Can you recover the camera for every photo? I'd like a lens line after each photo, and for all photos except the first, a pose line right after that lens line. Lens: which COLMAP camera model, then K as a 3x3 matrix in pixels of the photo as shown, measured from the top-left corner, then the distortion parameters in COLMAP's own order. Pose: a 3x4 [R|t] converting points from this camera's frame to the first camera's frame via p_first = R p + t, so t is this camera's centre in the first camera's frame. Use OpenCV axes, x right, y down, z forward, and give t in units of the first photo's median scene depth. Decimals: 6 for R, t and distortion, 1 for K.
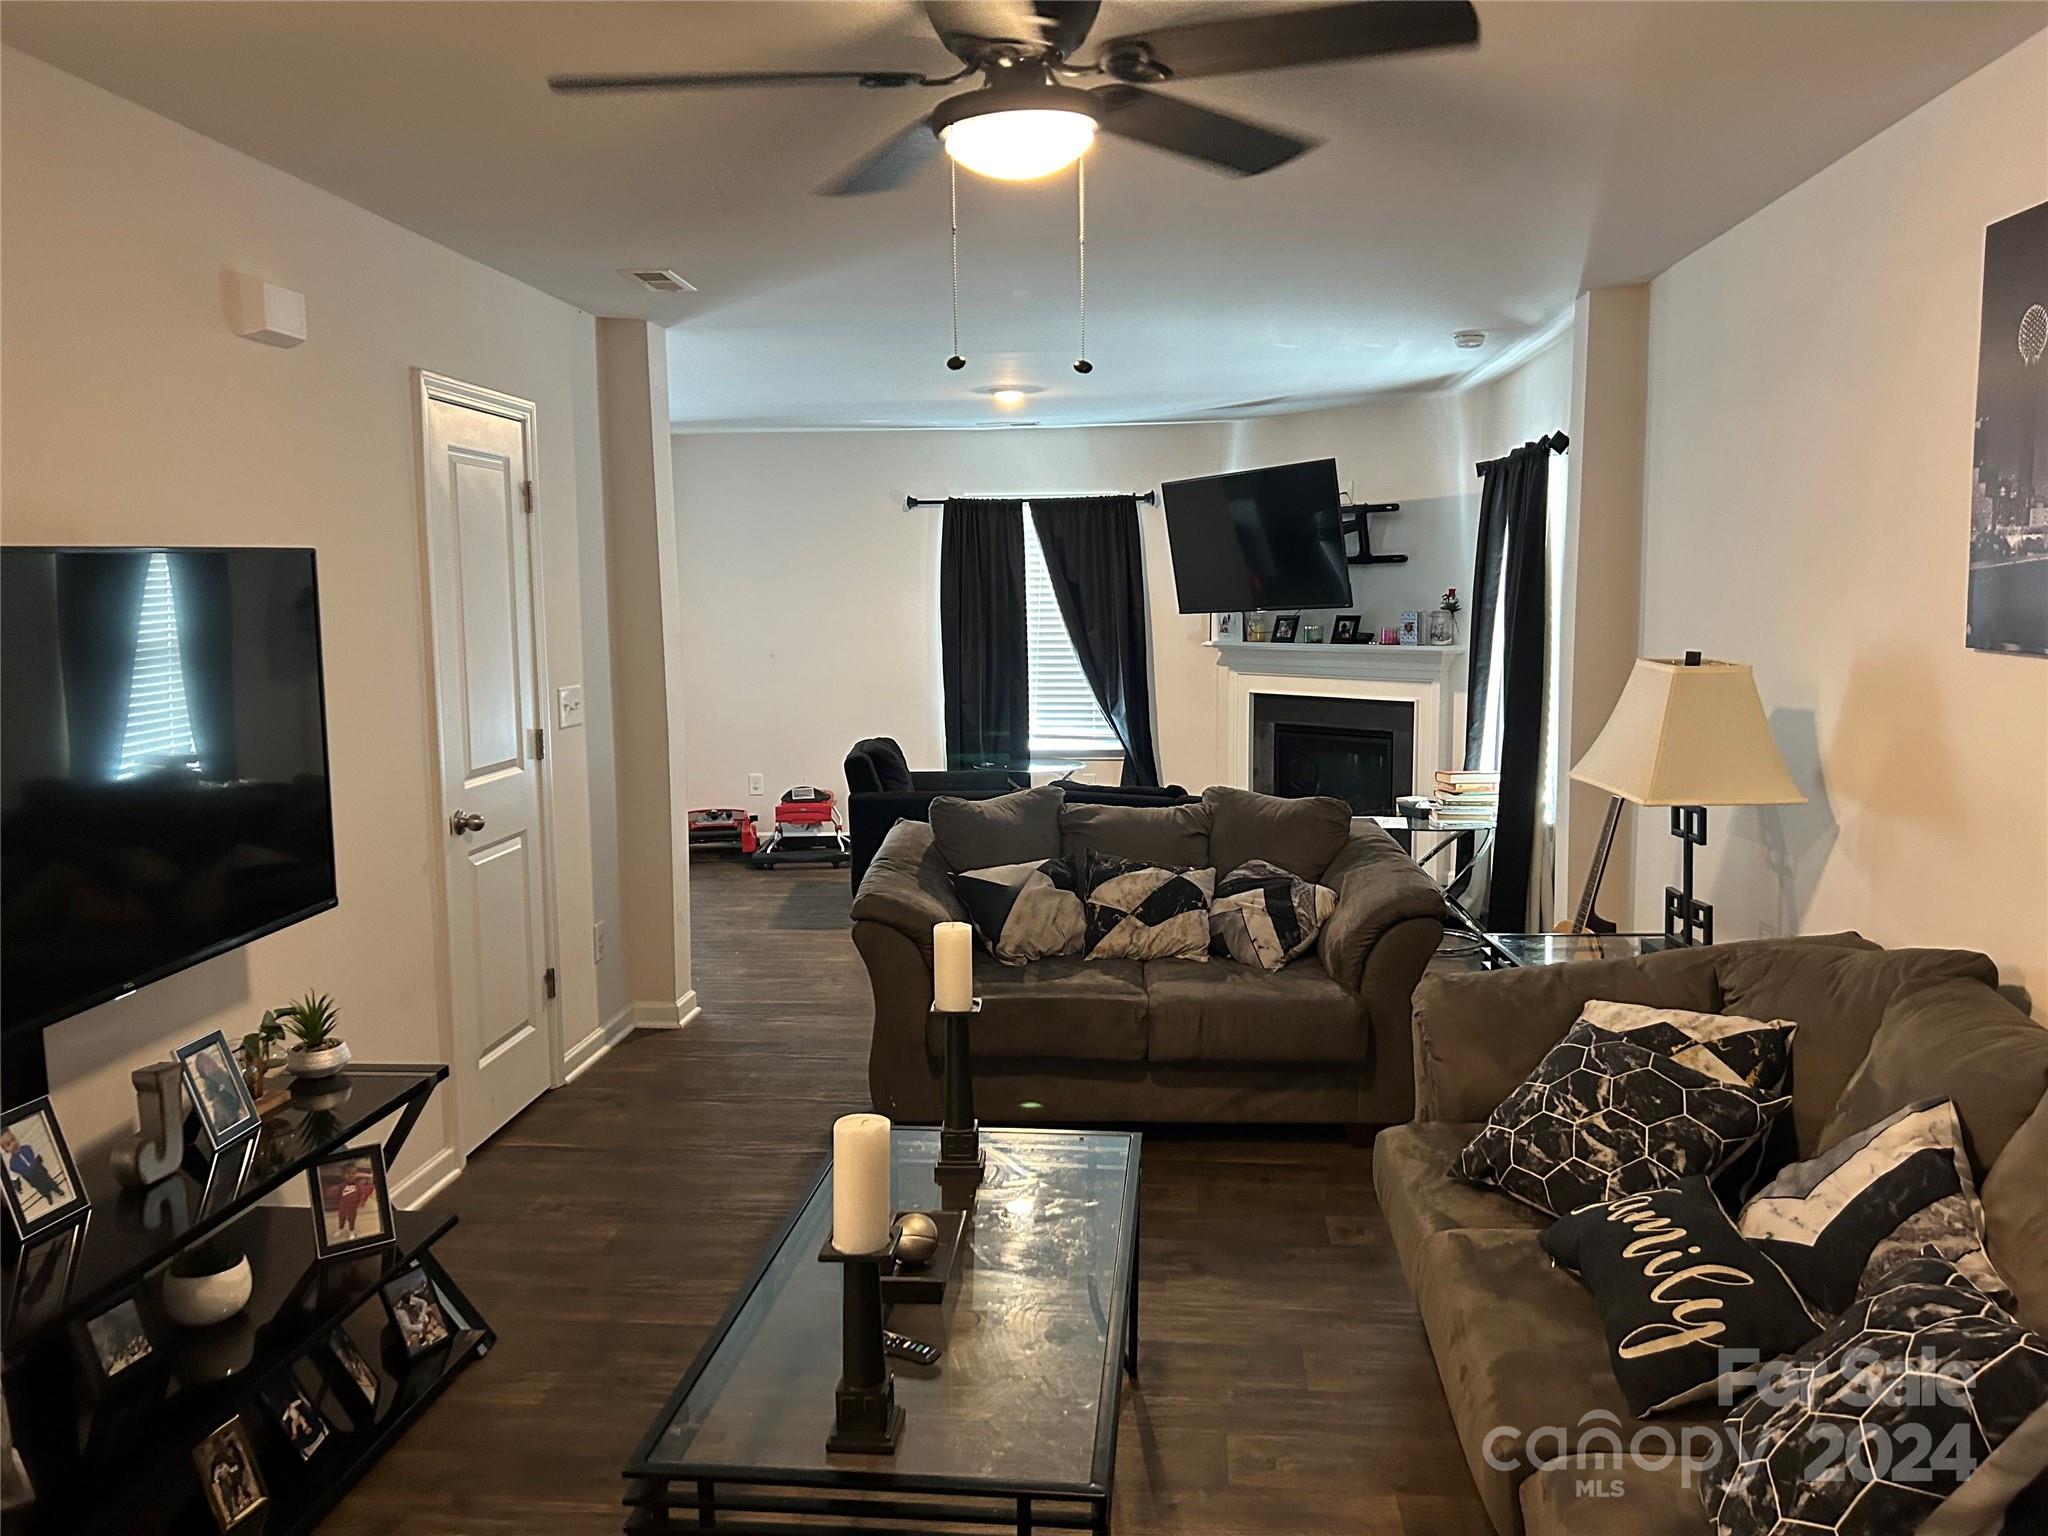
lens RADIAL K [[1546.5, 0, 1010.9], [0, 1546.5, 768.4], [0, 0, 1]] dist [0.053581, -0.020820]
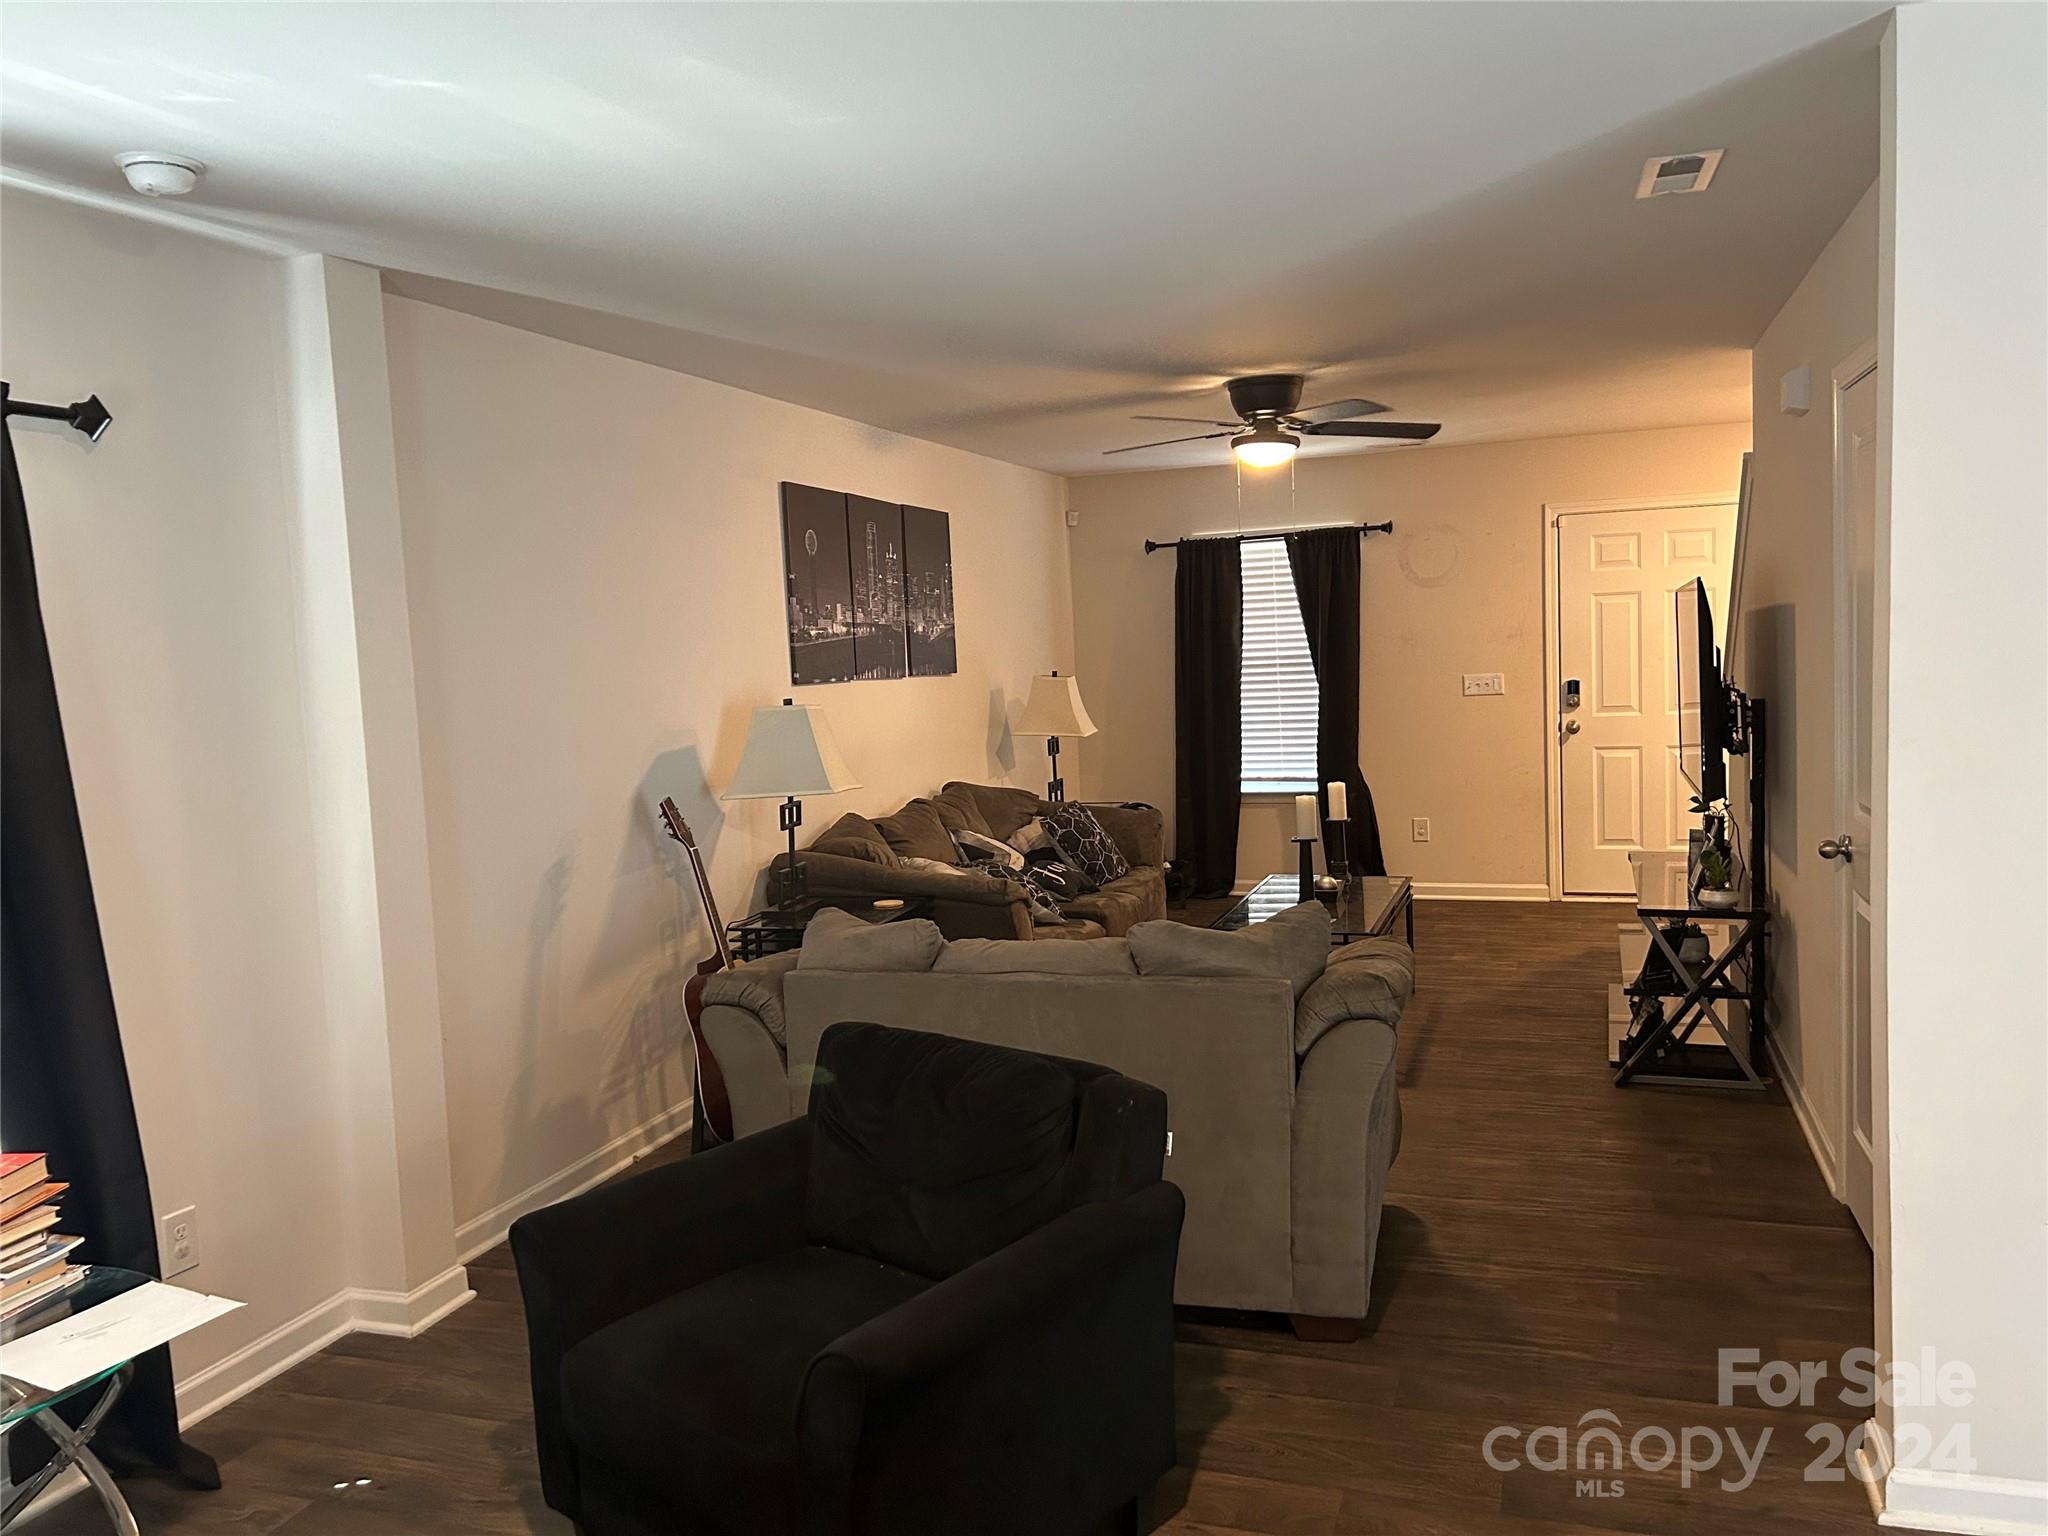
lens RADIAL K [[1546.5, 0, 1026.9], [0, 1546.5, 766.2], [0, 0, 1]] dist [0.053581, -0.020820]
pose [[-0.972703, 0.032266, 0.229801, -0.132998], [0.076964, 0.979091, 0.188301, -0.315850], [-0.218920, 0.200847, -0.954848, 2.765711]]
